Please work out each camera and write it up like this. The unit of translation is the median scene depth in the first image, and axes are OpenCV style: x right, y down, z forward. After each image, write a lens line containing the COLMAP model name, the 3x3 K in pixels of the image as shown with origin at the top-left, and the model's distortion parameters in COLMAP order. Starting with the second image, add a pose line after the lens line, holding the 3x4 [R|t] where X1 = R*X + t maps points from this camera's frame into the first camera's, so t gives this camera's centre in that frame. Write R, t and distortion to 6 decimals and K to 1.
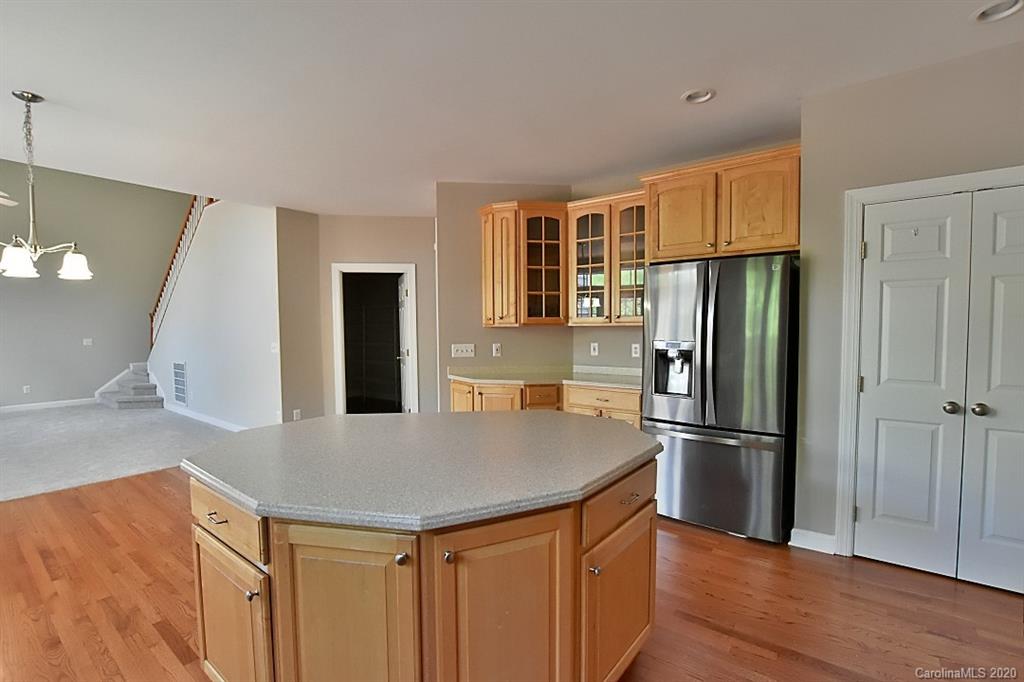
lens RADIAL K [[463.8, 0, 514.9], [0, 463.8, 341.6], [0, 0, 1]] dist [-0.030414, 0.004193]
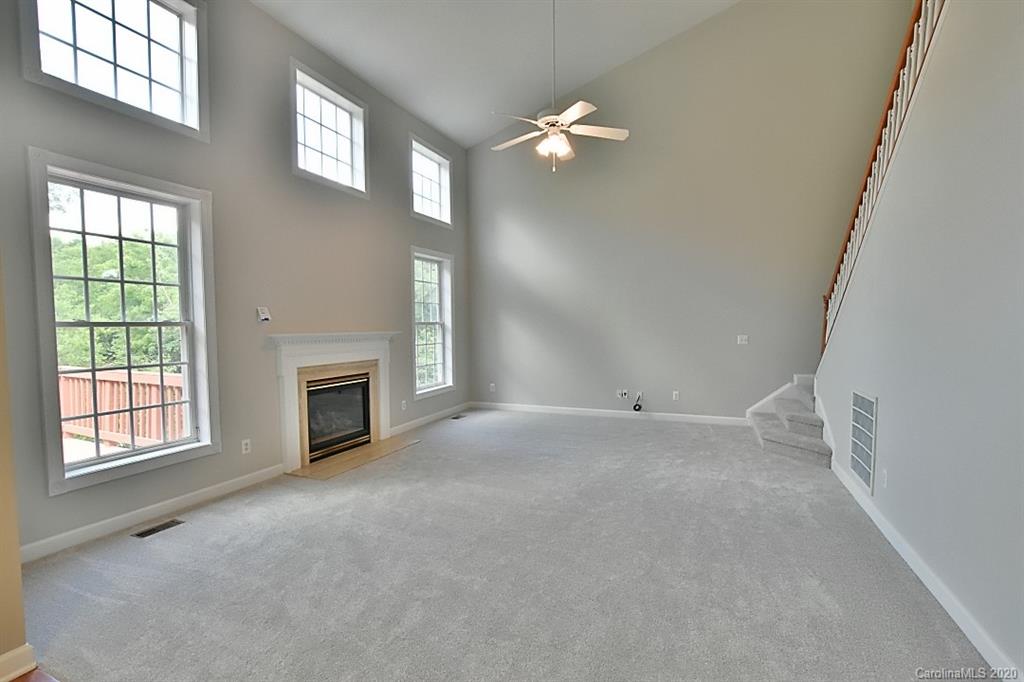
lens RADIAL K [[463.8, 0, 519.1], [0, 463.8, 350.6], [0, 0, 1]] dist [-0.030414, 0.004193]
pose [[0.263578, 0.060193, -0.962758, -0.378888], [-0.023613, 0.998155, 0.055942, -0.016322], [0.964349, 0.007989, 0.264513, 0.531760]]
